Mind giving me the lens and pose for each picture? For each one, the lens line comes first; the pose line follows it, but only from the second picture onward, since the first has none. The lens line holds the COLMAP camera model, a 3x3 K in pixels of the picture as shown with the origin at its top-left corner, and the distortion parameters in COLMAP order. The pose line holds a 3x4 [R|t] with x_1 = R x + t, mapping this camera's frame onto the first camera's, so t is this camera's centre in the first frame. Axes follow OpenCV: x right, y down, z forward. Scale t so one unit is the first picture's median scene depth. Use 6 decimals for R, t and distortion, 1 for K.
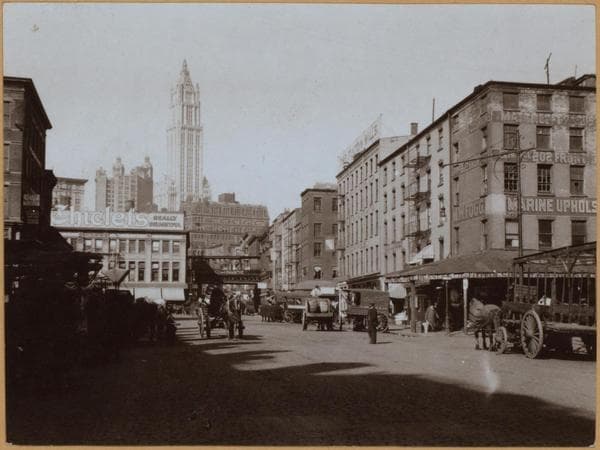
lens RADIAL K [[1214.5, 0, 300.0], [0, 1214.5, 225.0], [0, 0, 1]] dist [0.281287, -0.094551]
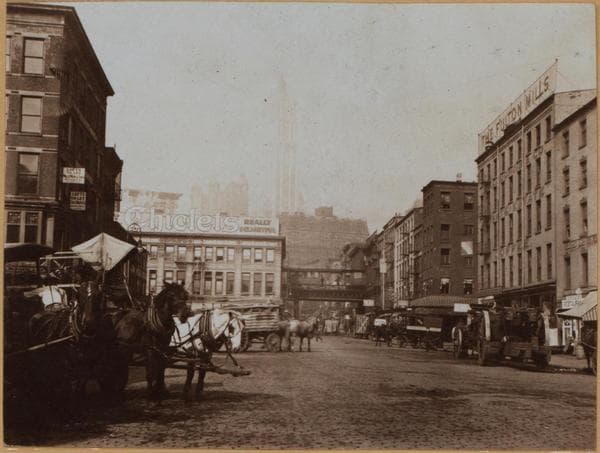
lens RADIAL K [[1214.5, 0, 300.0], [0, 1214.5, 226.5], [0, 0, 1]] dist [0.281287, -0.094551]
pose [[0.996931, 0.008922, -0.077770, -0.014519], [-0.010145, 0.999831, -0.015339, 0.010616], [0.077620, 0.016081, 0.996853, 0.151975]]
